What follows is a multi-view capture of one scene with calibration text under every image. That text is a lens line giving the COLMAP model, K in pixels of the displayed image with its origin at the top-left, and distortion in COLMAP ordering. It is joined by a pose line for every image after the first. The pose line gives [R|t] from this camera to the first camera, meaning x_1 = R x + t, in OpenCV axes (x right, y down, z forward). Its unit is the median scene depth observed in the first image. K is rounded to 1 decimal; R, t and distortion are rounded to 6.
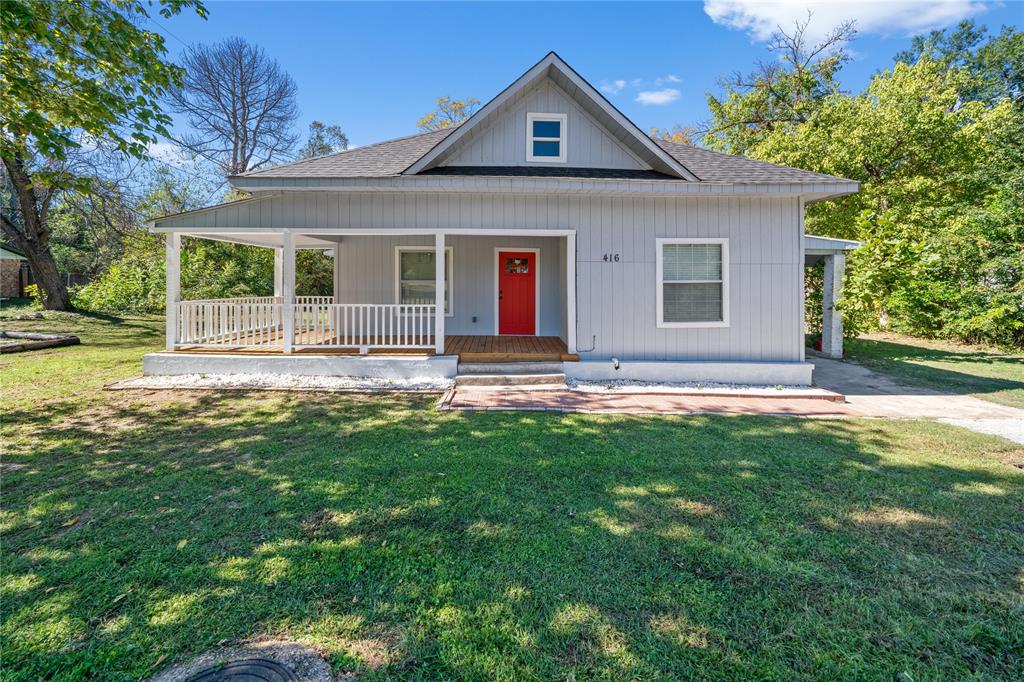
lens RADIAL K [[345.9, 0, 512.1], [0, 345.9, 283.0], [0, 0, 1]] dist [-0.000715, -0.000016]
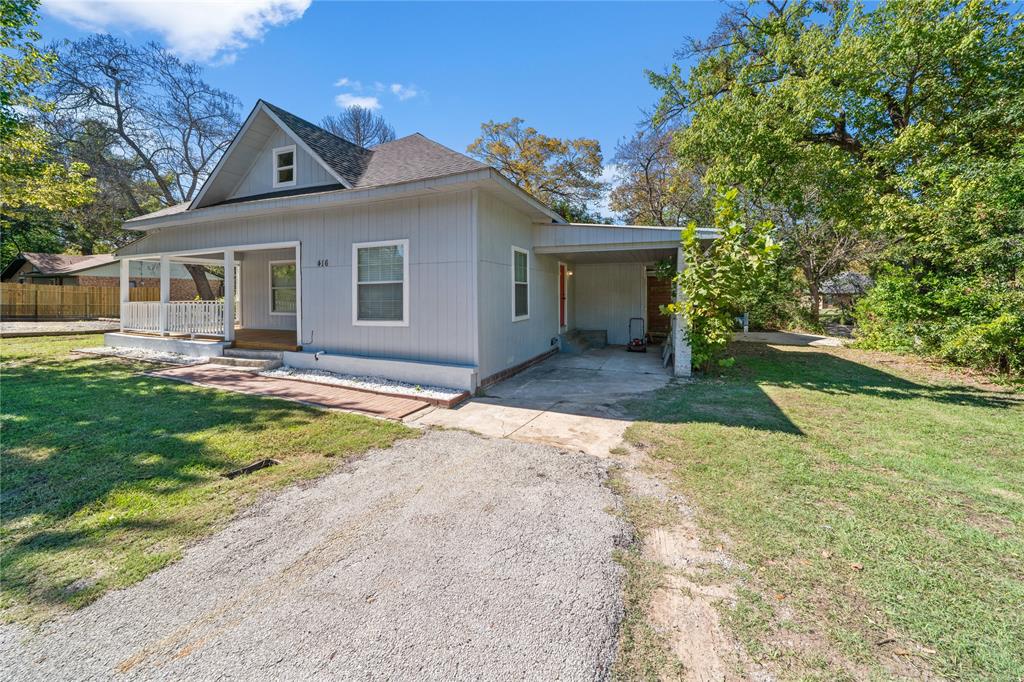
lens RADIAL K [[342.7, 0, 514.0], [0, 342.7, 294.8], [0, 0, 1]] dist [0.000310, 0.000021]
pose [[0.929240, -0.008944, -0.369368, 1.289337], [0.005757, 0.999936, -0.009730, 0.046178], [0.369431, 0.006915, 0.929232, 0.181626]]
